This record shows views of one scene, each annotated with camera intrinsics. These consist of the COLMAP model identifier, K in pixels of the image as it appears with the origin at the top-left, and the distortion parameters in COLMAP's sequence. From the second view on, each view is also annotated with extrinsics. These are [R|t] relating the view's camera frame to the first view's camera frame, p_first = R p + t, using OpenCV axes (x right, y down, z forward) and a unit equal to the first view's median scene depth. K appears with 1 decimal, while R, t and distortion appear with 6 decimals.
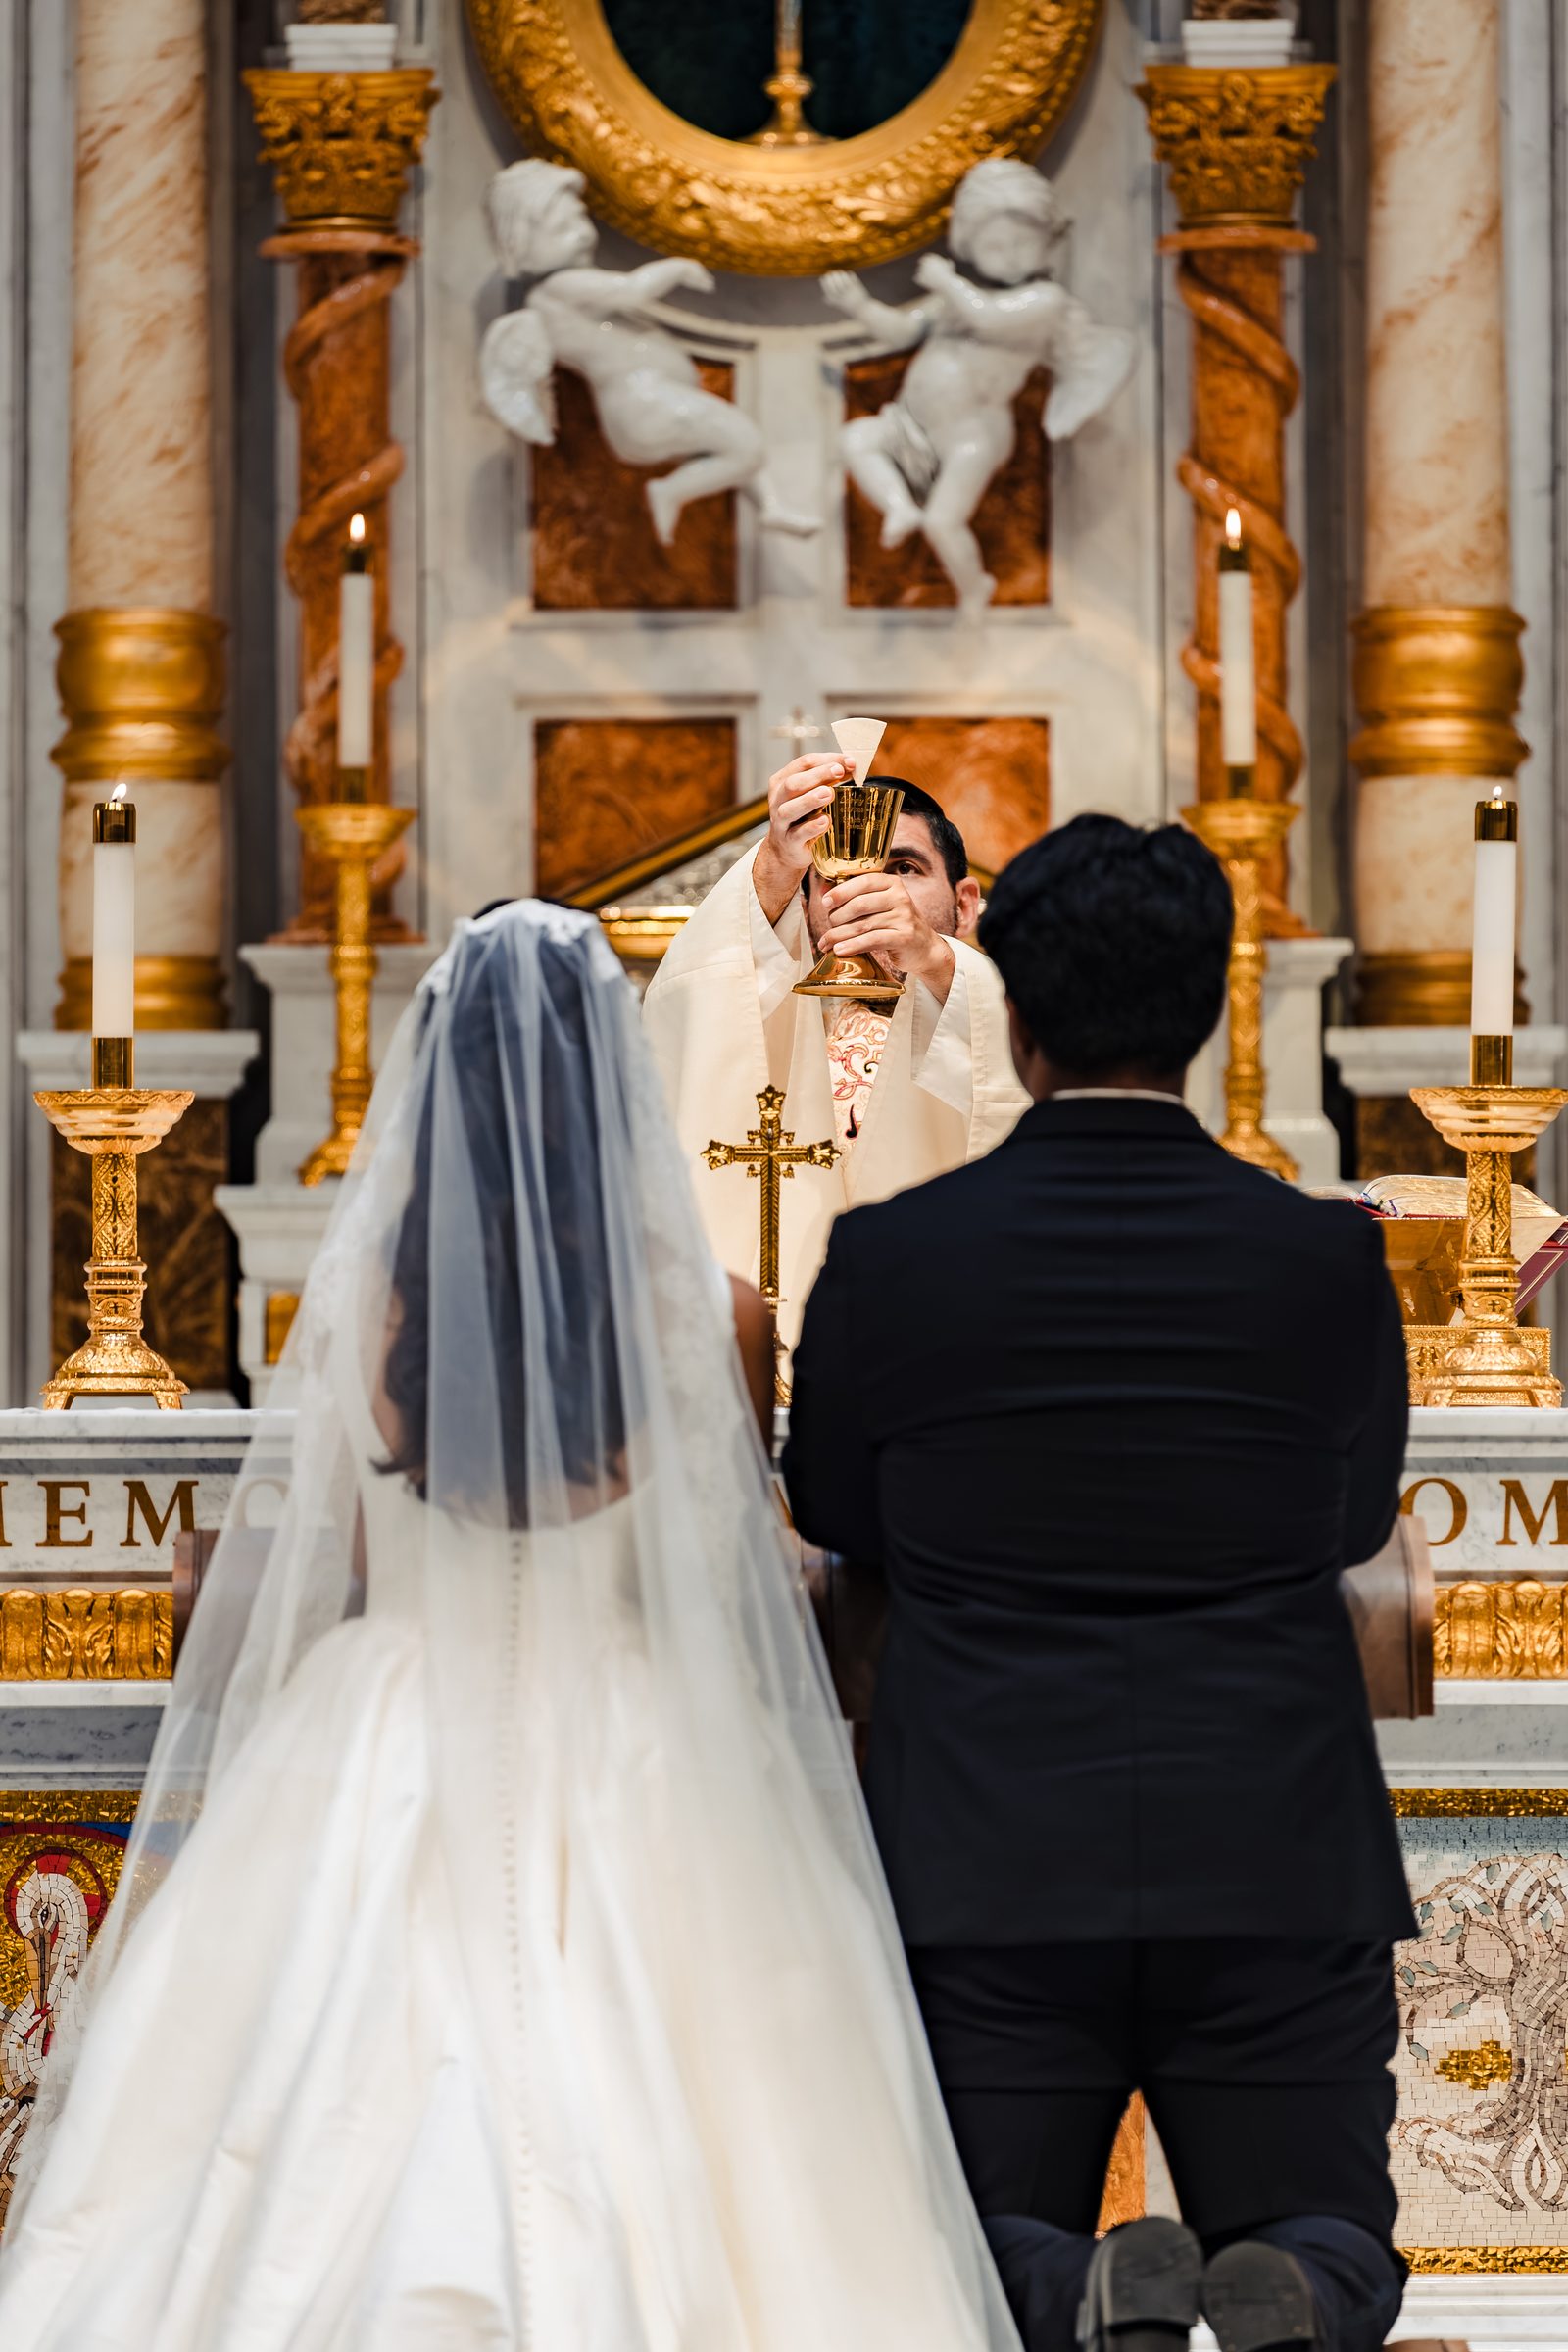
lens RADIAL K [[13183.9, 0, 832.6], [0, 13183.9, 1173.3], [0, 0, 1]] dist [0.304436, -27.945997]
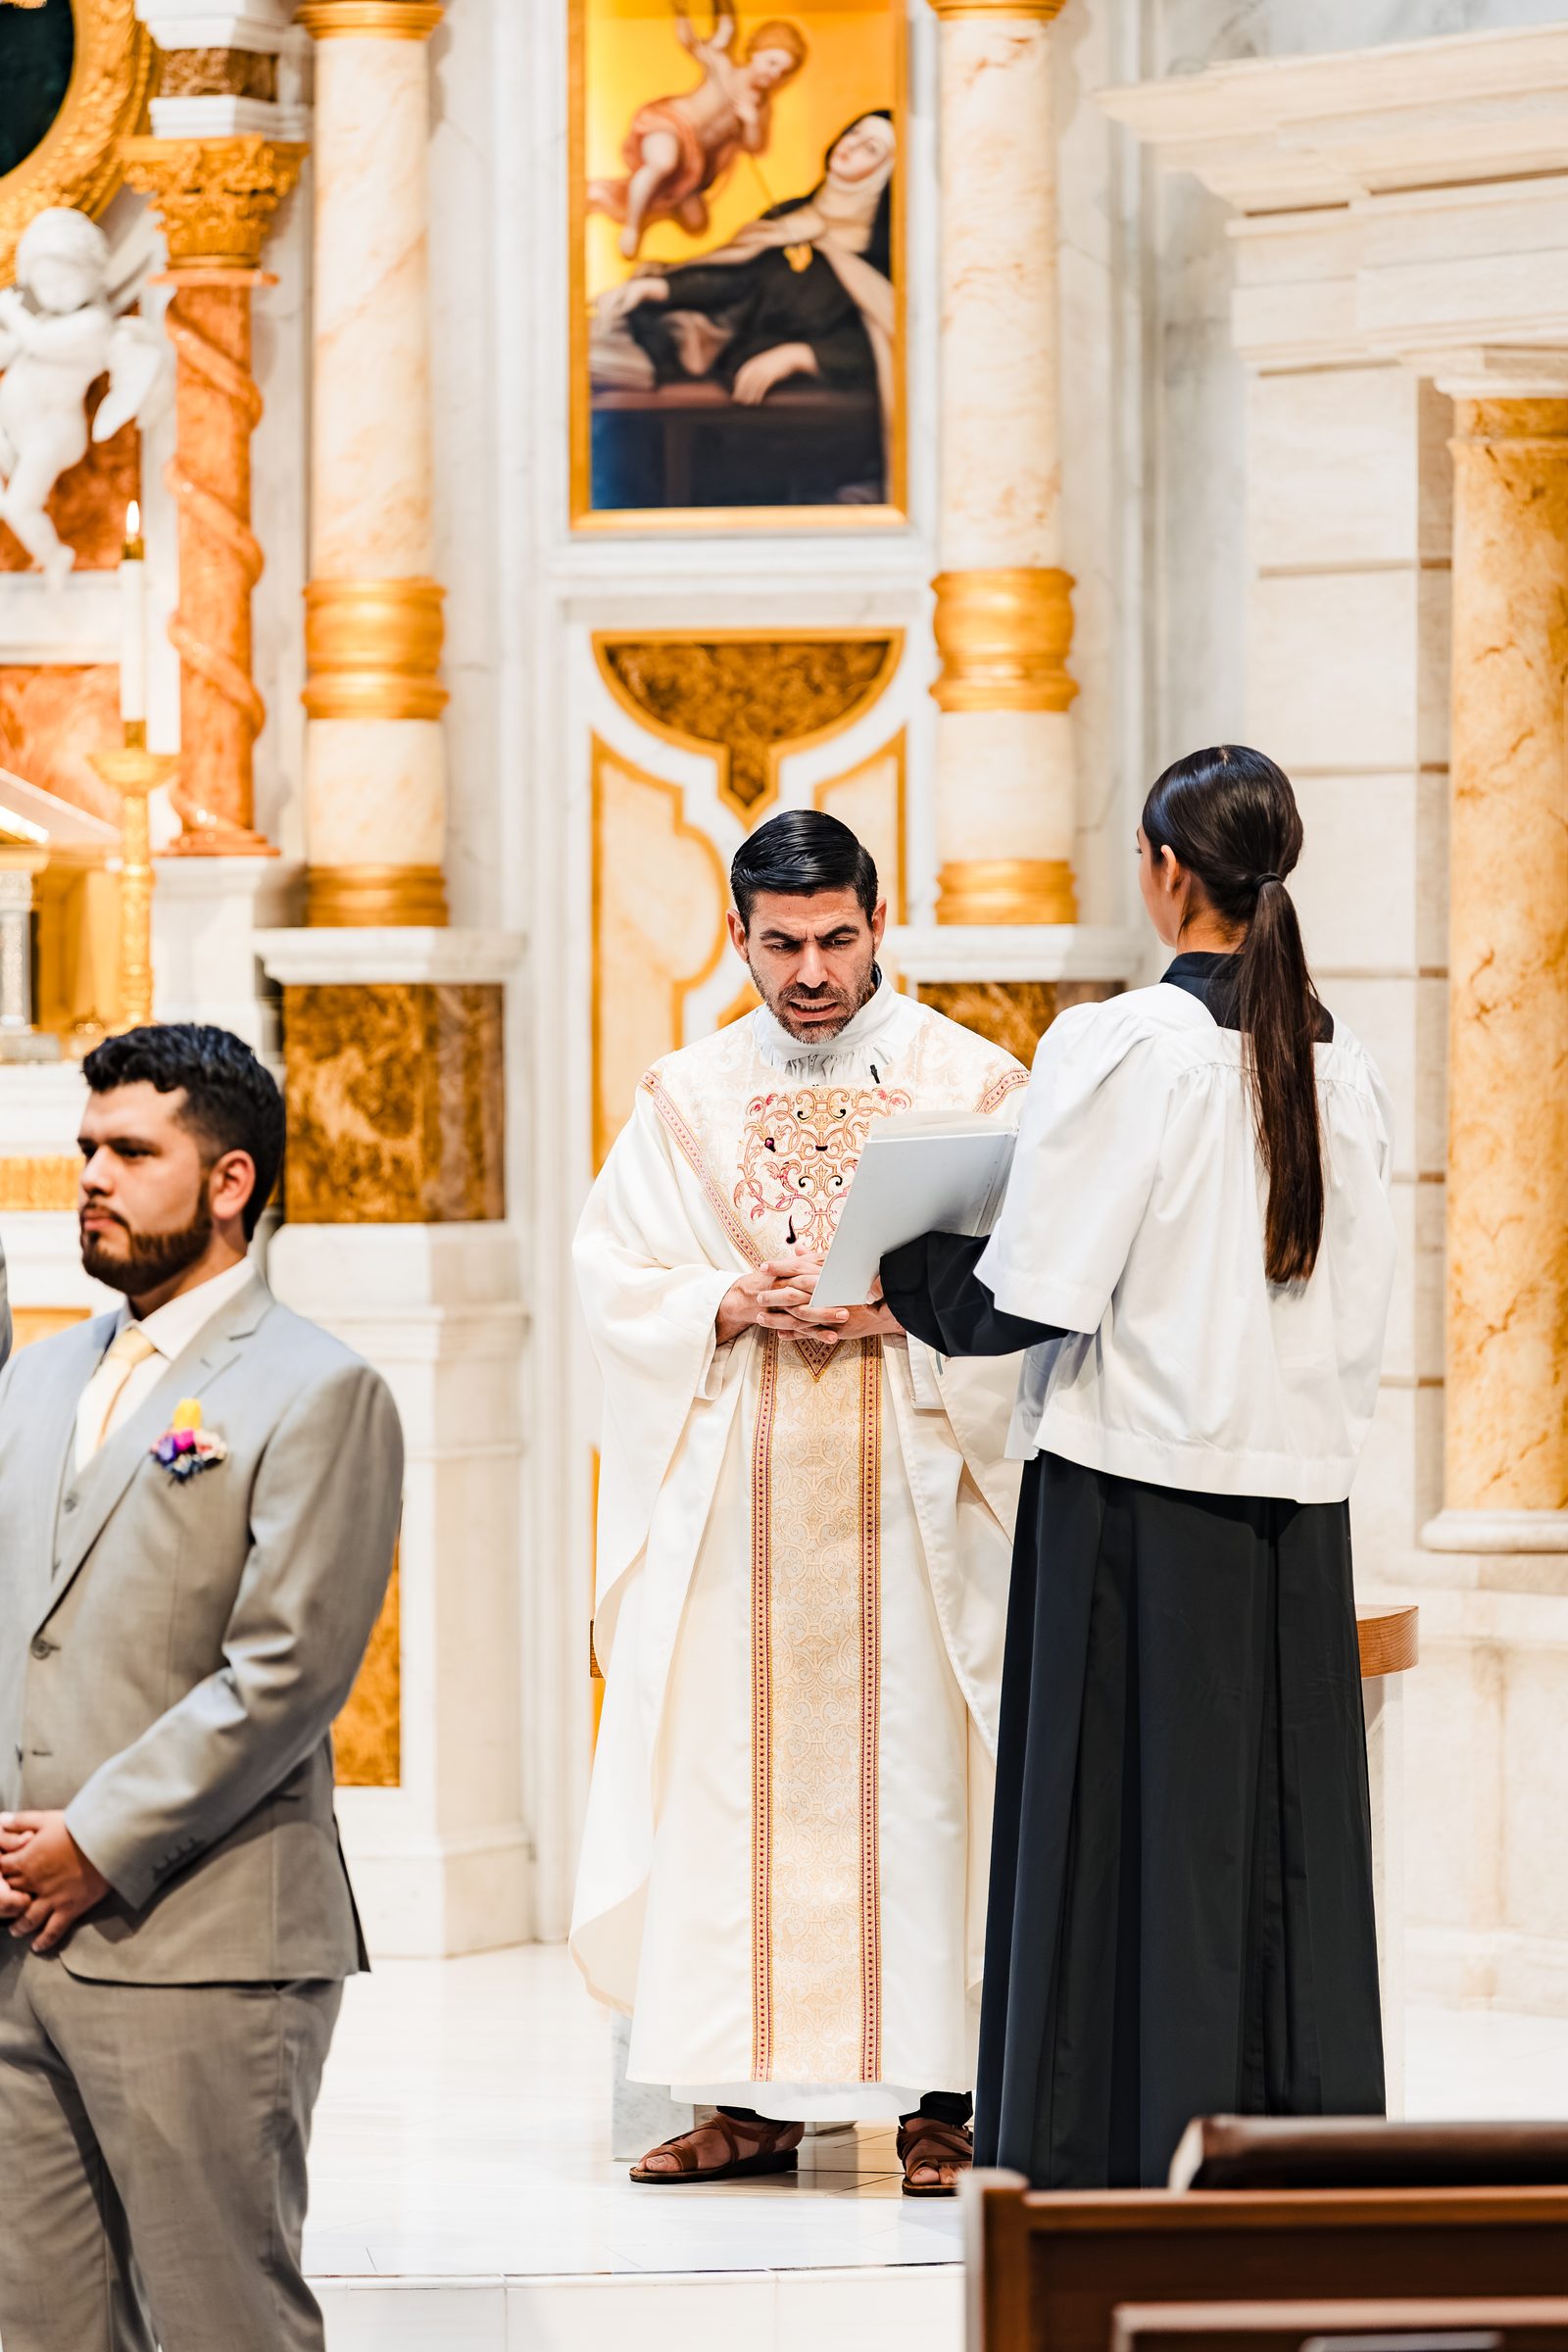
lens RADIAL K [[13183.9, 0, 832.6], [0, 13183.9, 1173.3], [0, 0, 1]] dist [0.304436, -27.945997]
pose [[0.952675, 0.001718, -0.303987, 0.456574], [0.012837, 0.998865, 0.045874, -0.043504], [0.303721, -0.047606, 0.951571, -0.142395]]
